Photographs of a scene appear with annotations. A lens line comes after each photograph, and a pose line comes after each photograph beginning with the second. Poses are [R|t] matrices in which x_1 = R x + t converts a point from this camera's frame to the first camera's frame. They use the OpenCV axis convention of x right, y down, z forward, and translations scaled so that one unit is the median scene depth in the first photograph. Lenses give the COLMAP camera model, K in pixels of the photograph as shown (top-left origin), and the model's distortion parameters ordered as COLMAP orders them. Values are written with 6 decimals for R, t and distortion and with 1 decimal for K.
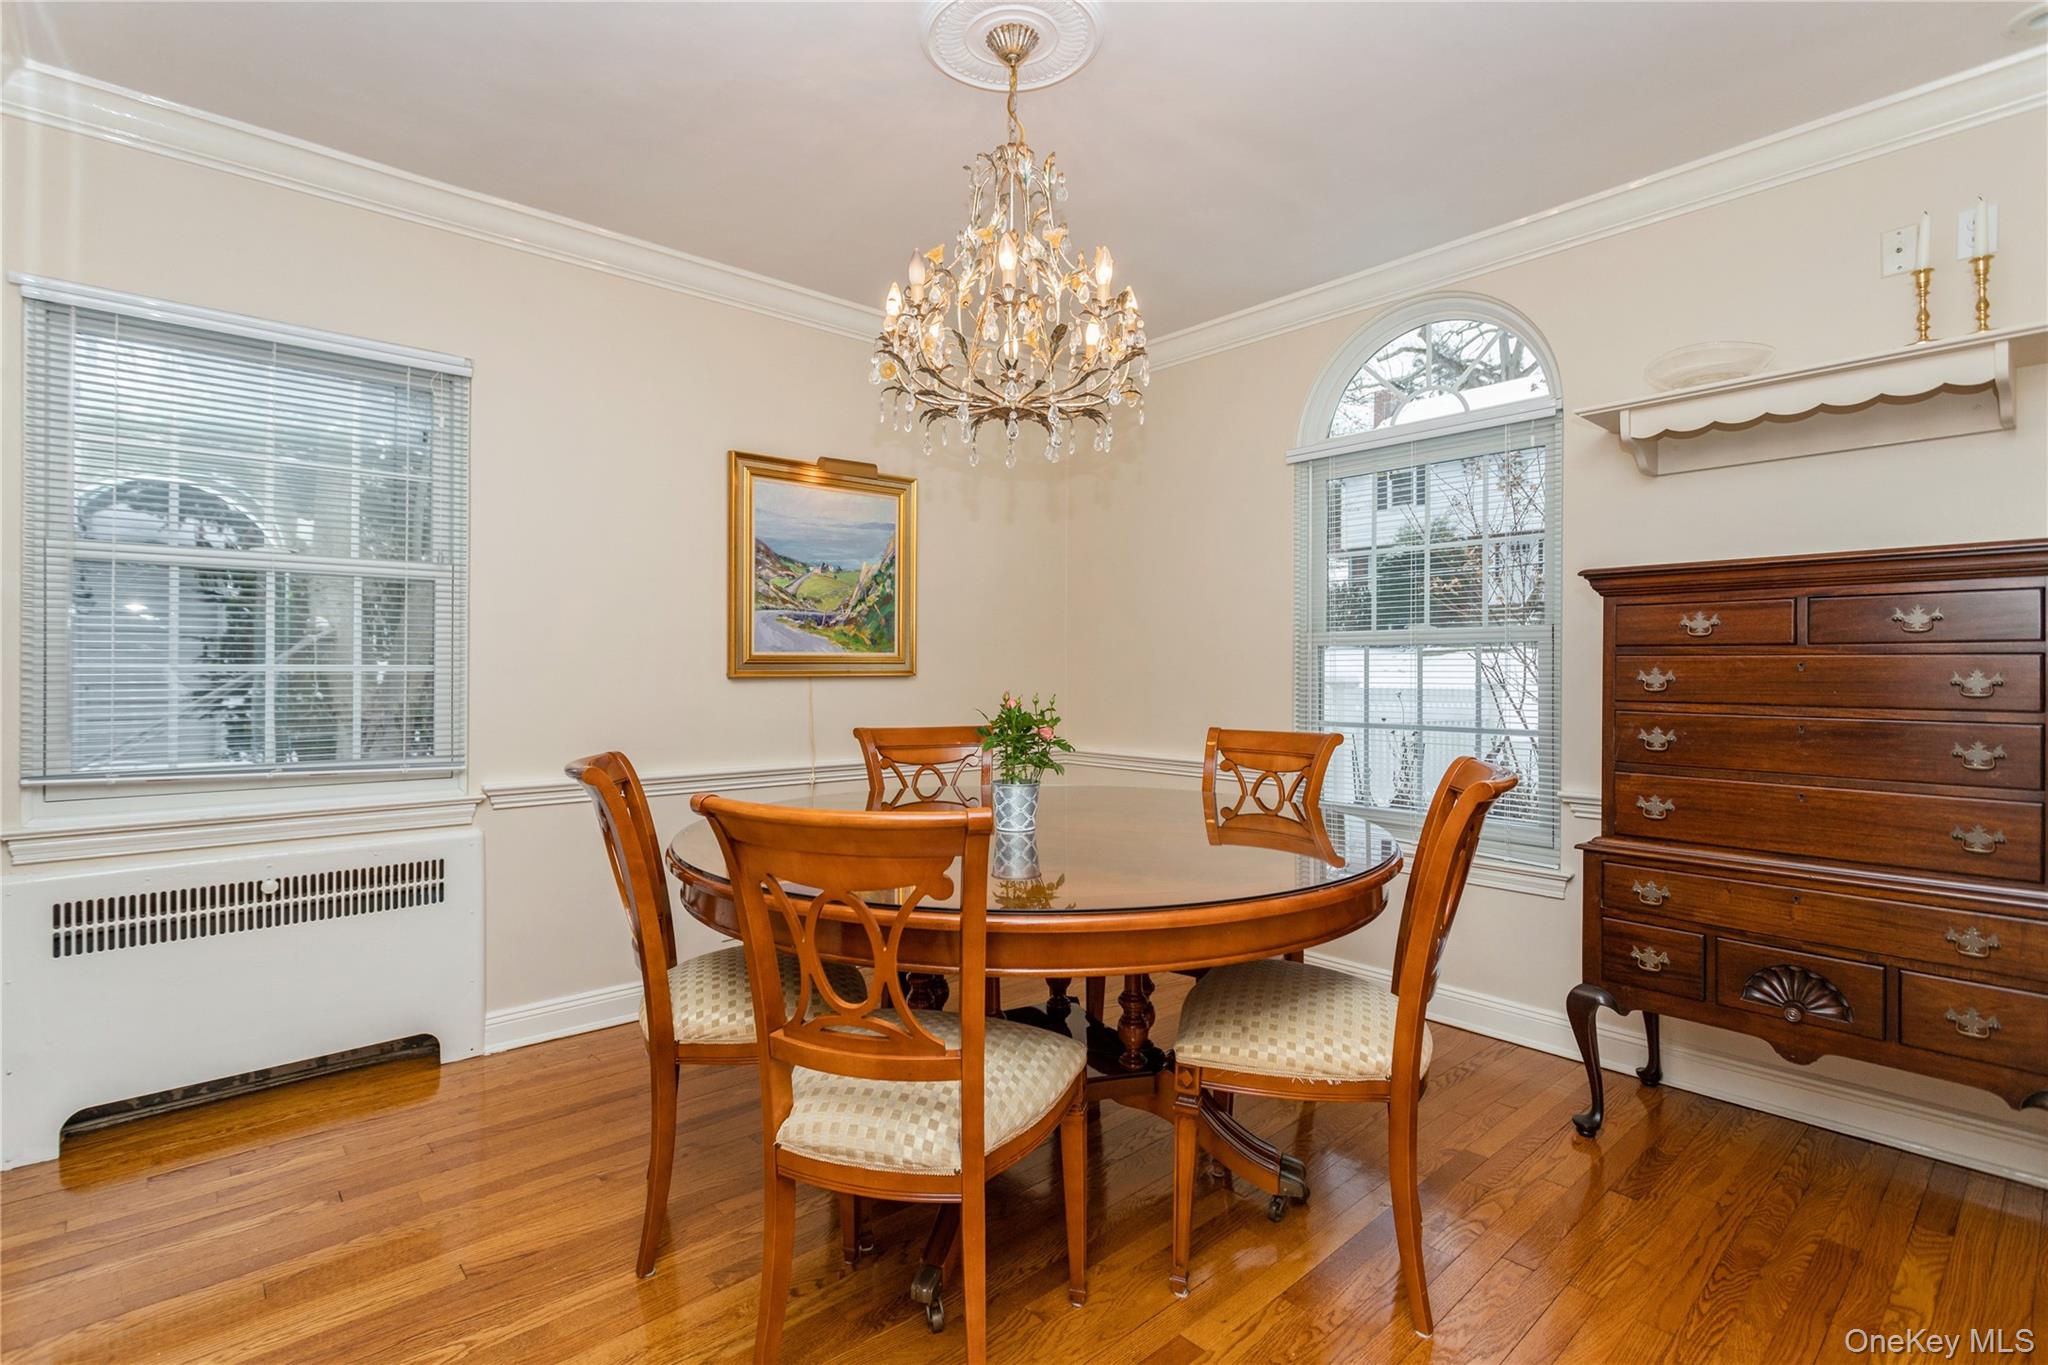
lens RADIAL K [[962.2, 0, 1012.7], [0, 962.2, 677.0], [0, 0, 1]] dist [0.002526, 0.000983]
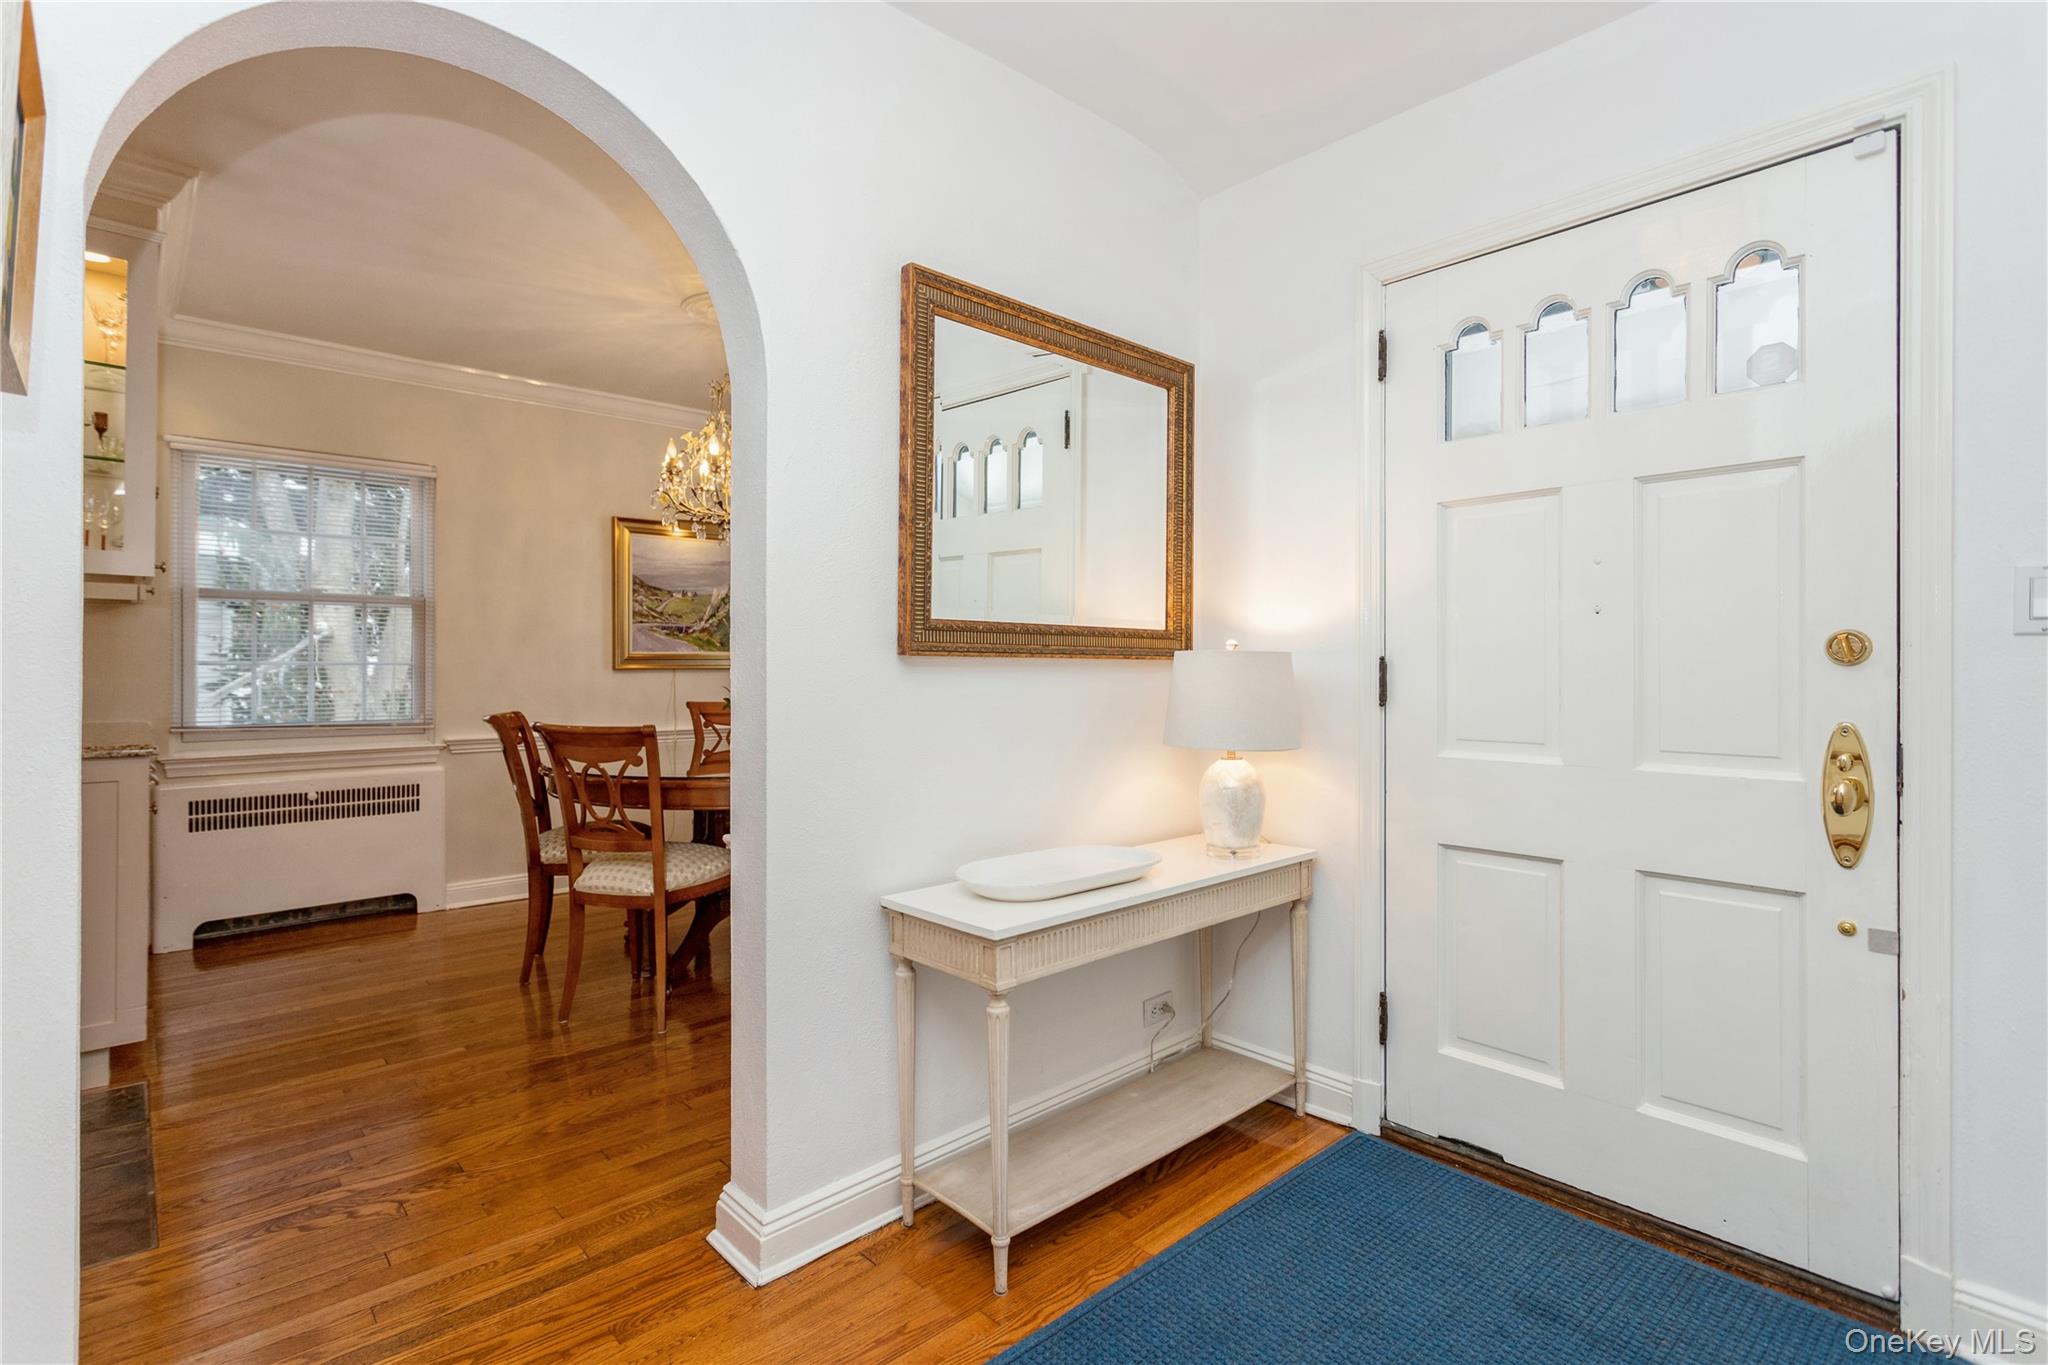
lens RADIAL K [[971.6, 0, 1016.3], [0, 971.6, 672.2], [0, 0, 1]] dist [0.001649, 0.000259]
pose [[0.999955, -0.001296, 0.009359, 0.348415], [0.001286, 0.999999, 0.001050, 0.004619], [-0.009361, -0.001038, 0.999956, -0.562614]]
